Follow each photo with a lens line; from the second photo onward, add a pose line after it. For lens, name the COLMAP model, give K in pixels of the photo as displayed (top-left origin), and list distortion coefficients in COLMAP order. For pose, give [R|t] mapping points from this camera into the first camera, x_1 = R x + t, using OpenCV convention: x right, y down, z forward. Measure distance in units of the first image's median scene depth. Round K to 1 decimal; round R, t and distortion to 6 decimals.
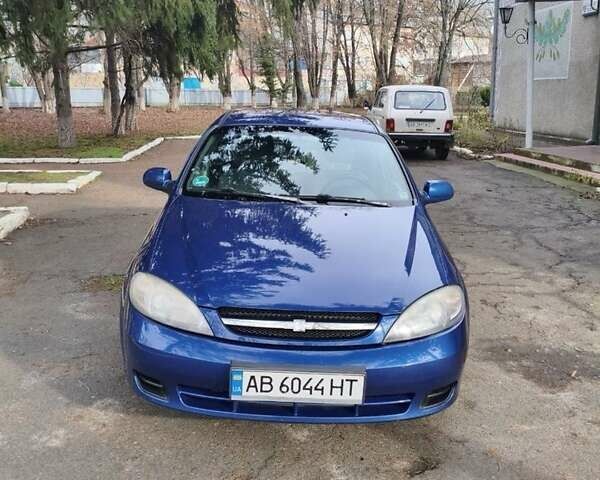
lens RADIAL K [[602.6, 0, 300.9], [0, 602.6, 190.7], [0, 0, 1]] dist [0.163379, -0.287426]
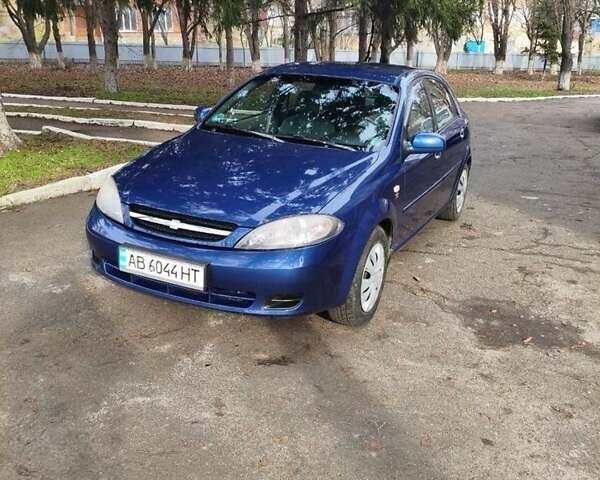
lens RADIAL K [[602.6, 0, 300.9], [0, 602.6, 190.7], [0, 0, 1]] dist [0.163379, -0.287426]
pose [[0.903752, 0.113883, -0.412630, 0.769918], [-0.090227, 0.992984, 0.076438, 0.033728], [0.418440, -0.031851, 0.907686, -0.033613]]
